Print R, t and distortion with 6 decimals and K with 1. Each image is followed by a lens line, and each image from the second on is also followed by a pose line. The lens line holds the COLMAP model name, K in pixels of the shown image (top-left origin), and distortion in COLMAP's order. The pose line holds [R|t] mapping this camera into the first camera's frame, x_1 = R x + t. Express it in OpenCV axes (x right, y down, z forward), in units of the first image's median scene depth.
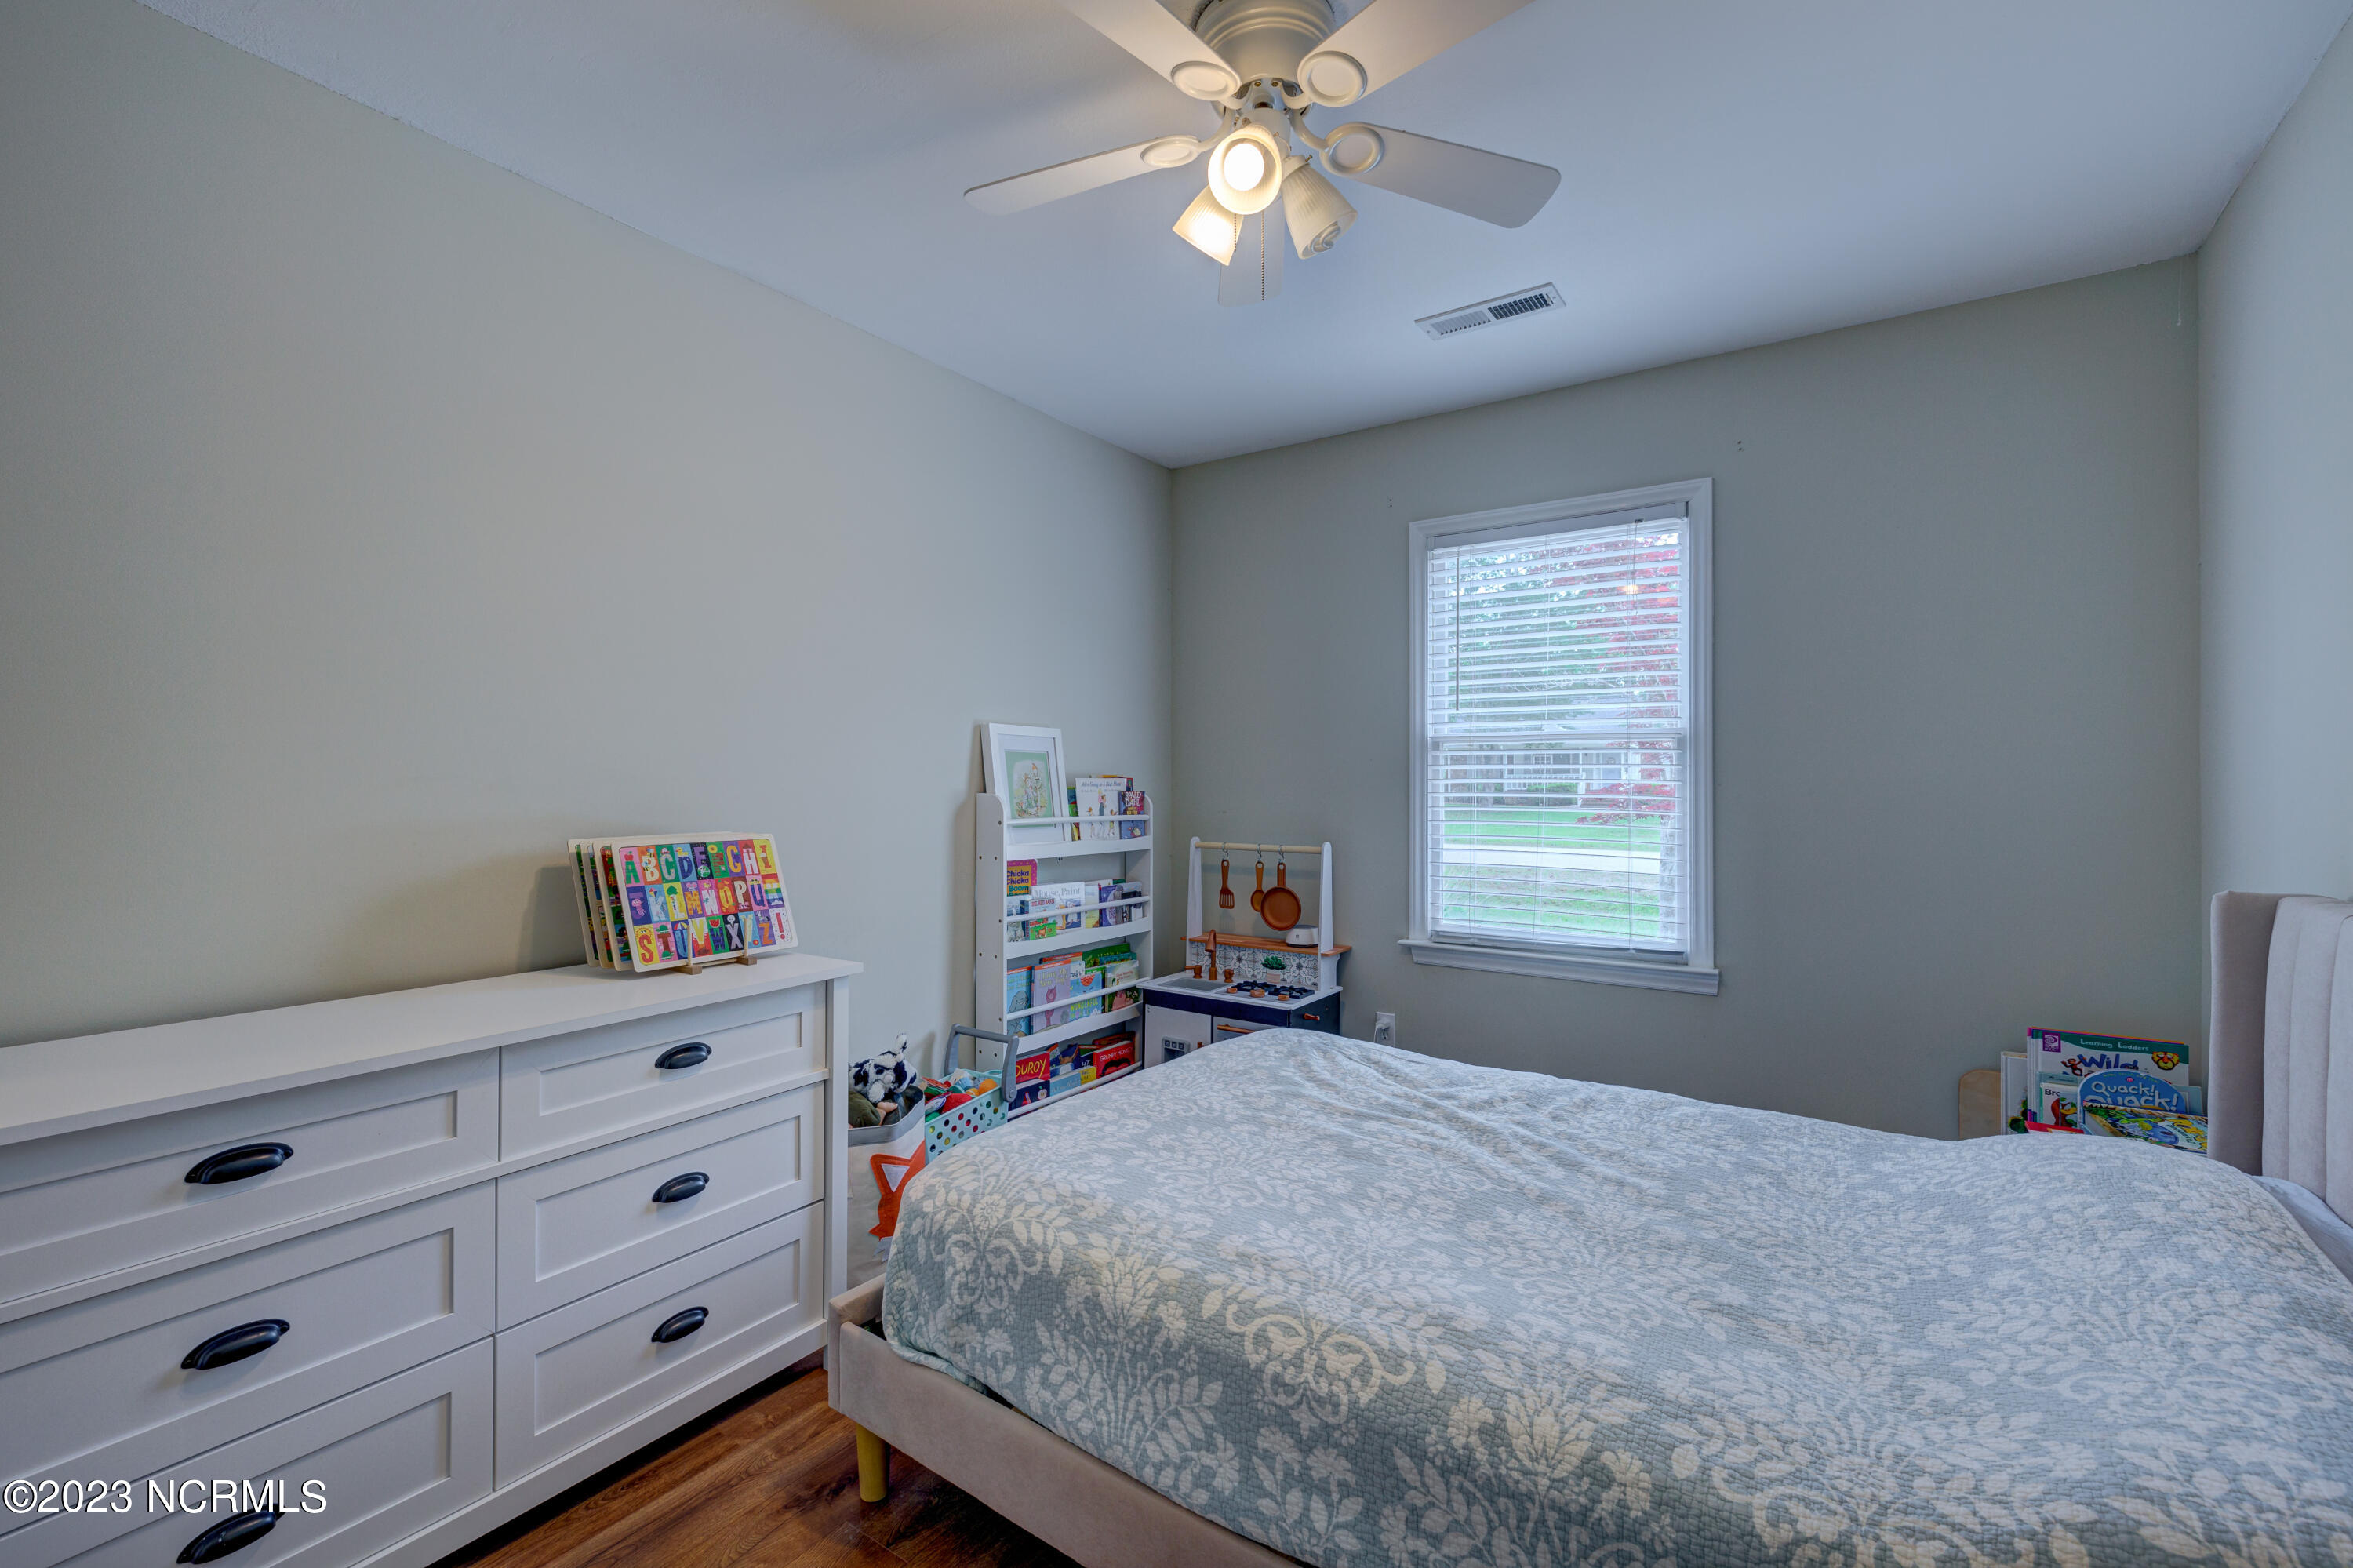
lens RADIAL K [[994.8, 0, 1165.8], [0, 994.8, 779.7], [0, 0, 1]] dist [-0.002269, 0.000132]
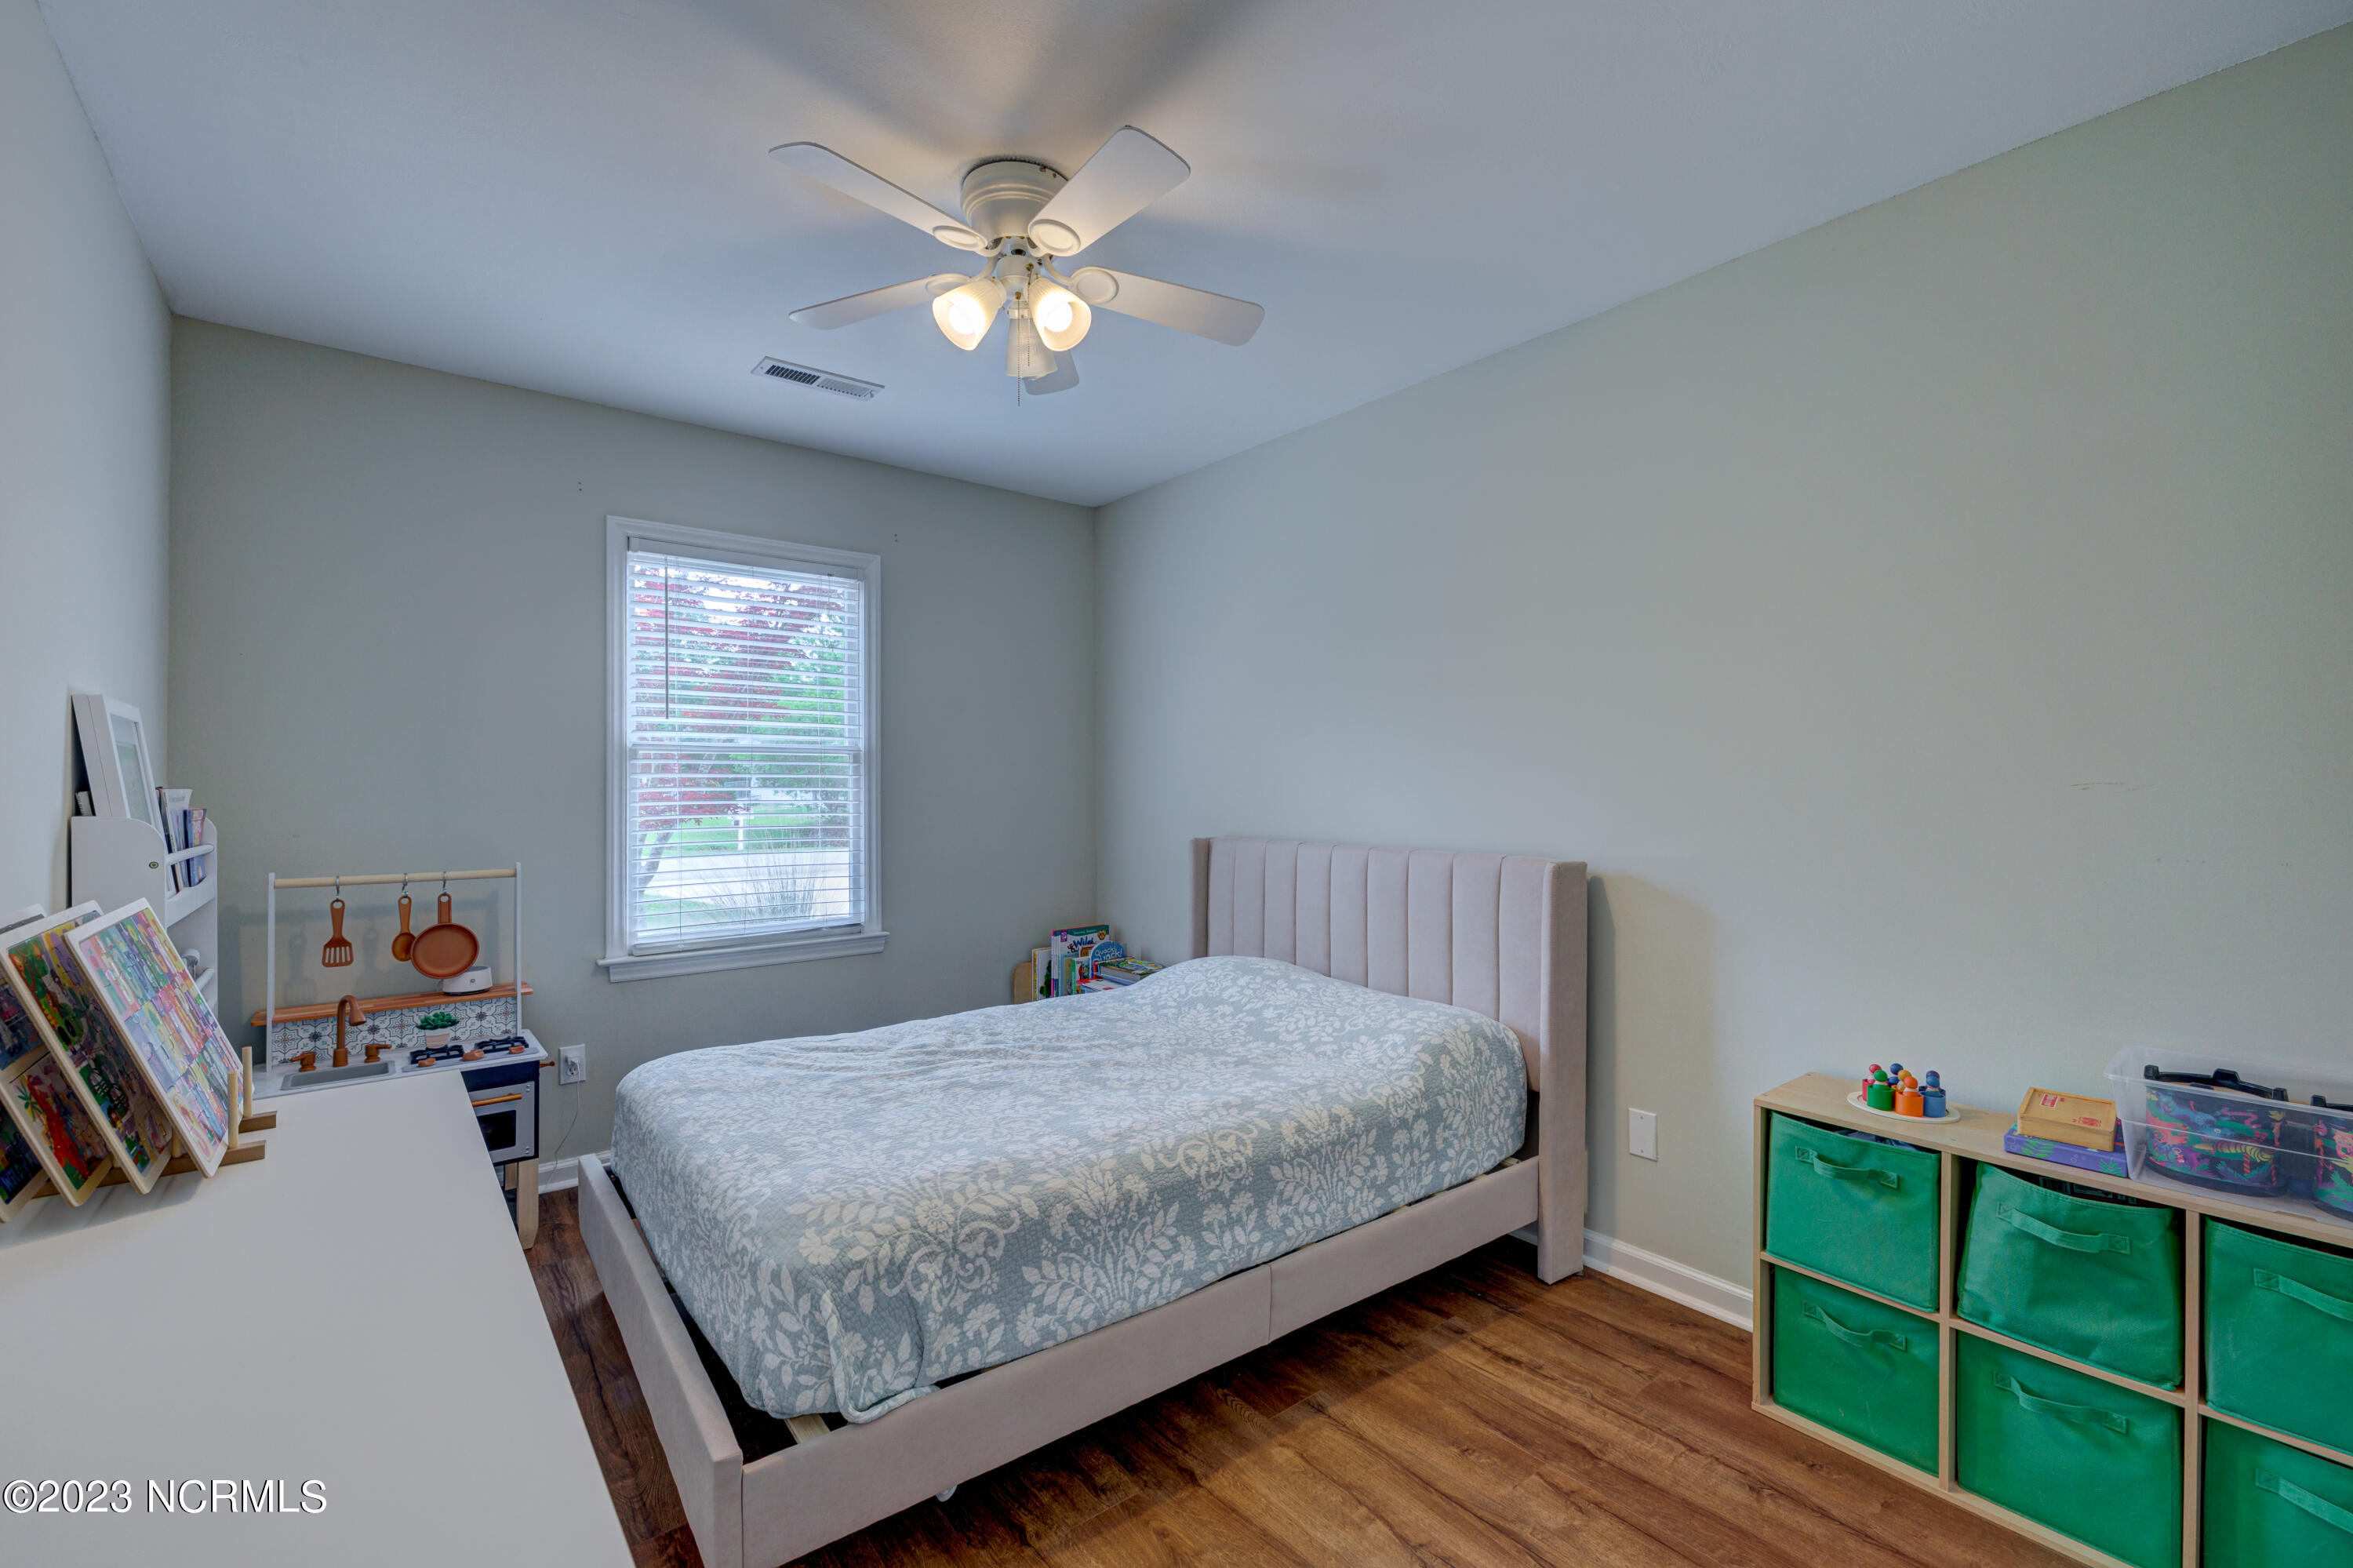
lens RADIAL K [[994.8, 0, 1171.2], [0, 994.8, 782.5], [0, 0, 1]] dist [-0.002269, 0.000132]
pose [[0.280990, -0.000444, 0.959711, -0.976360], [0.004066, 0.999991, -0.000728, -0.005623], [-0.959702, 0.004107, 0.280989, 0.432130]]
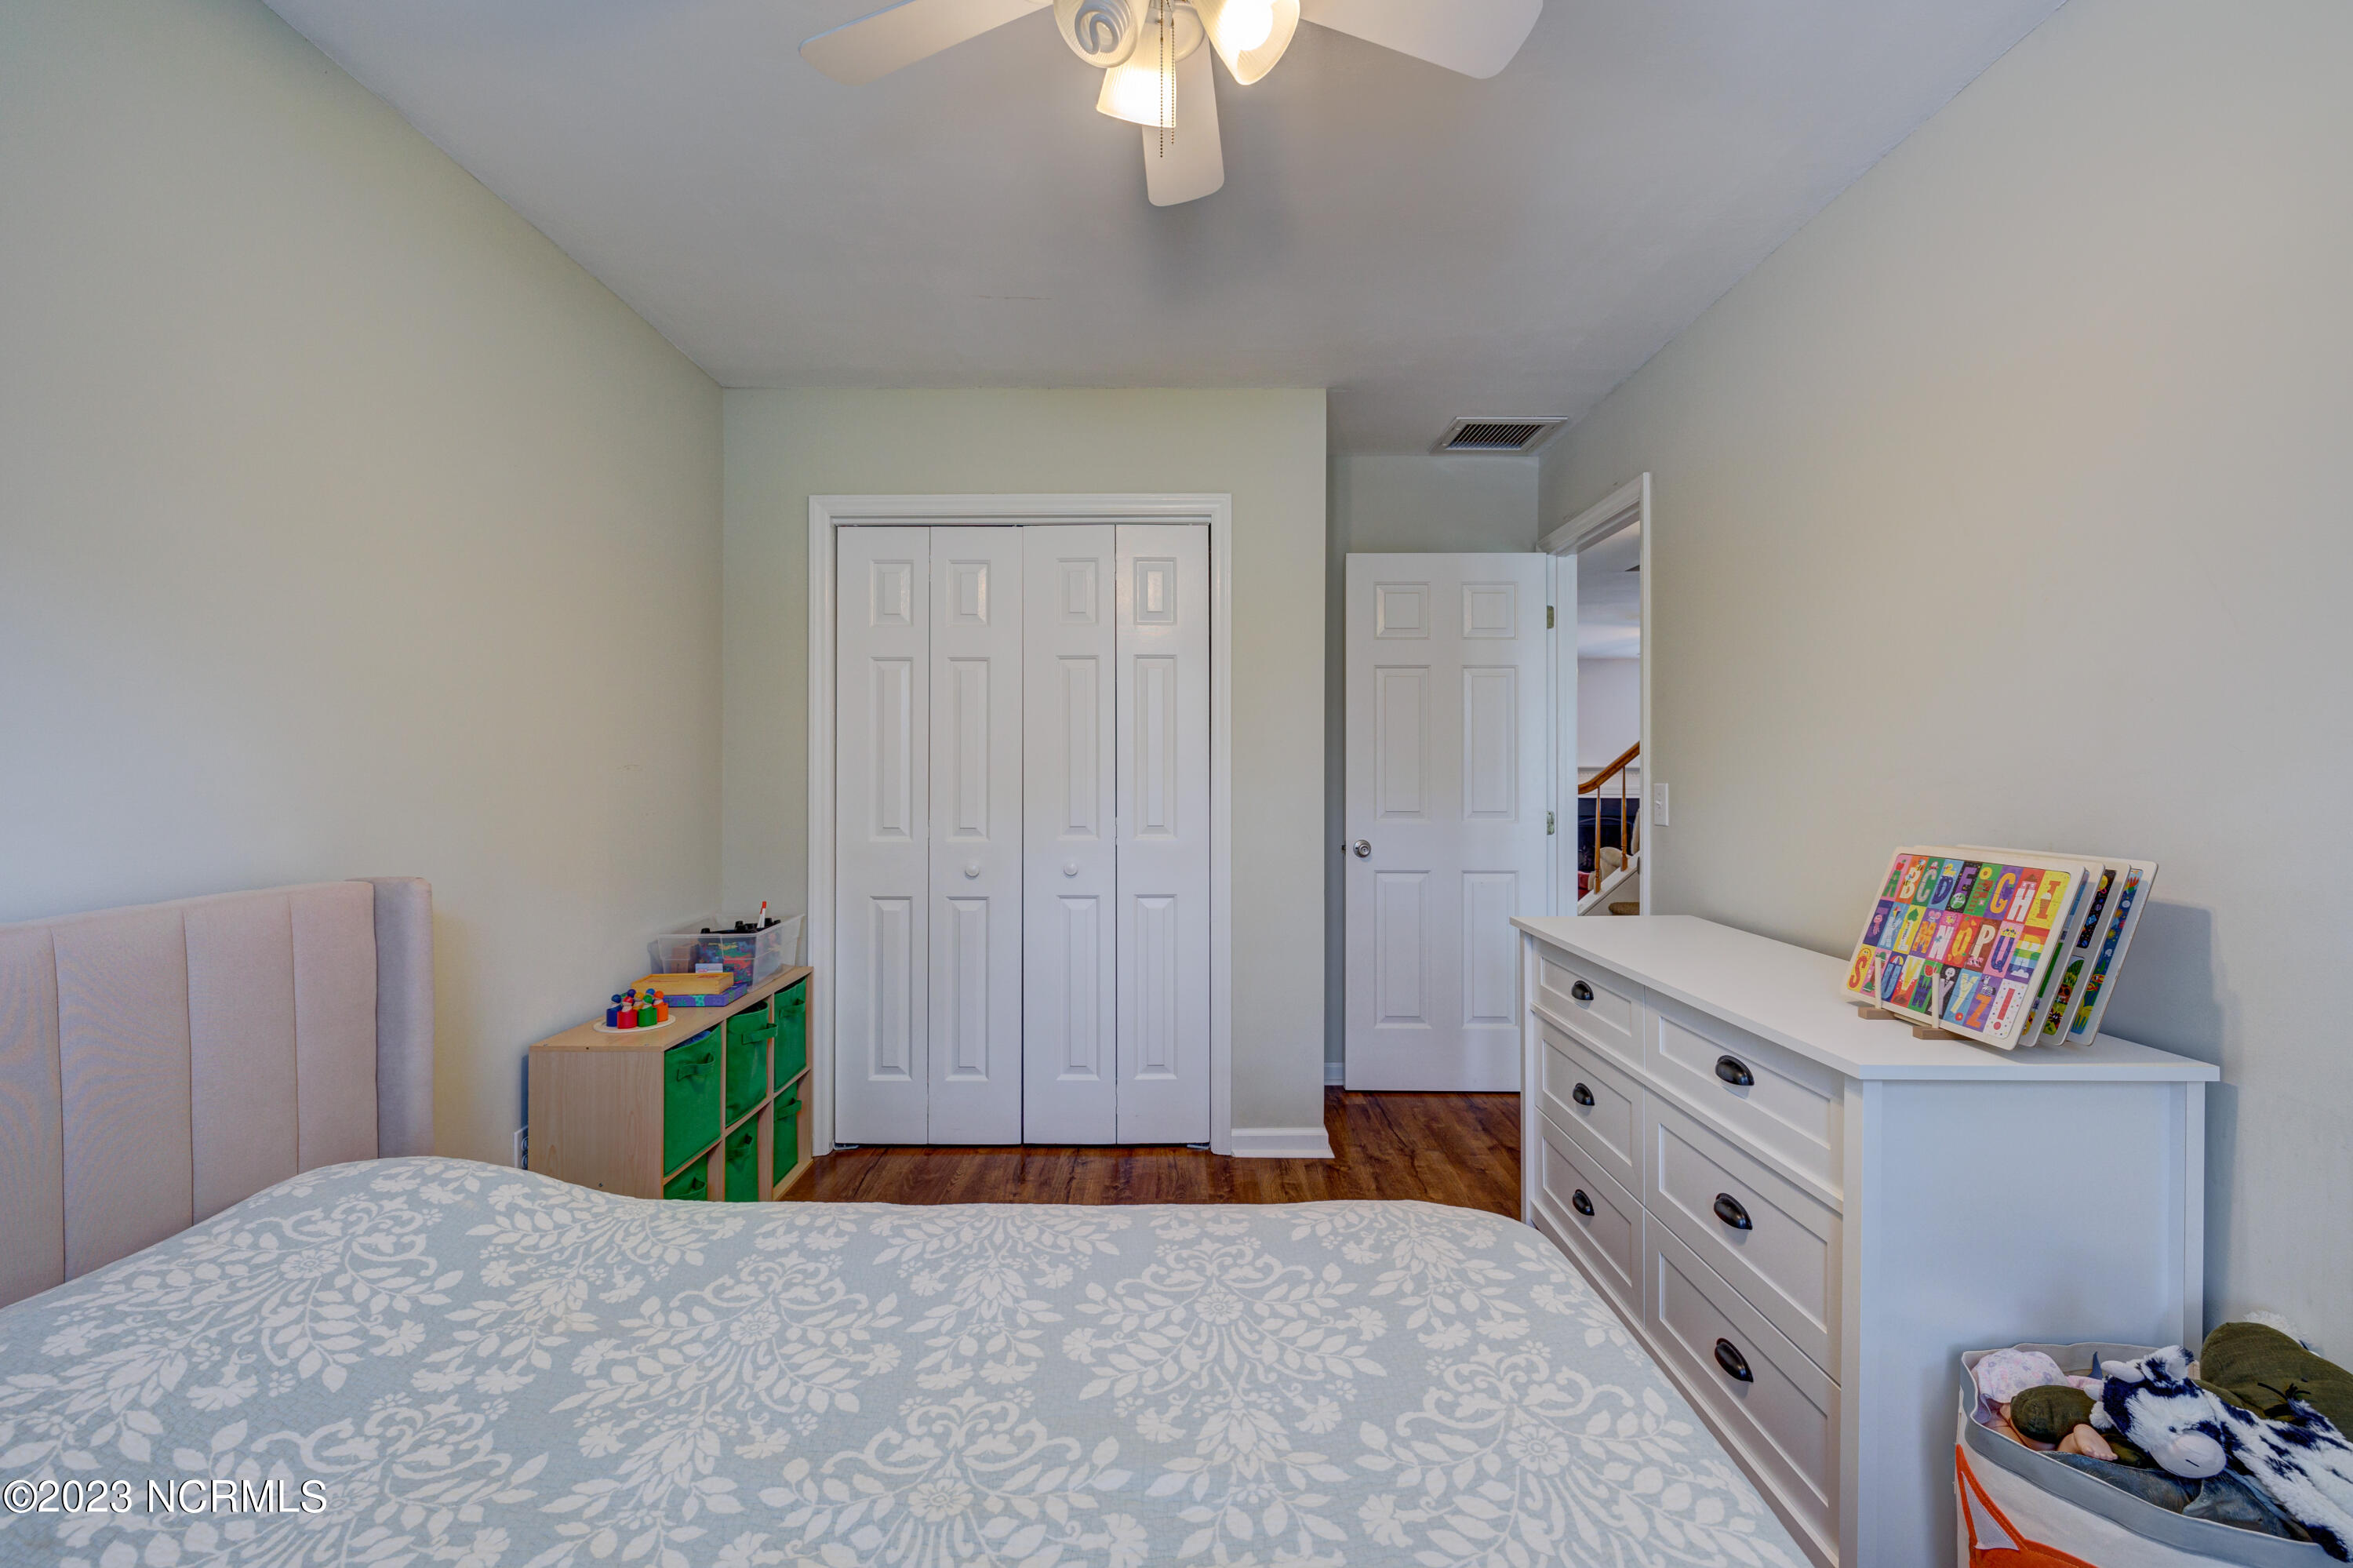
lens RADIAL K [[994.8, 0, 1175.2], [0, 994.8, 780.2], [0, 0, 1]] dist [-0.002269, 0.000132]
pose [[-0.815845, 0.007007, -0.578229, 0.503635], [-0.001570, 0.999896, 0.014331, -0.005079], [0.578269, 0.012599, -0.815749, 1.546298]]
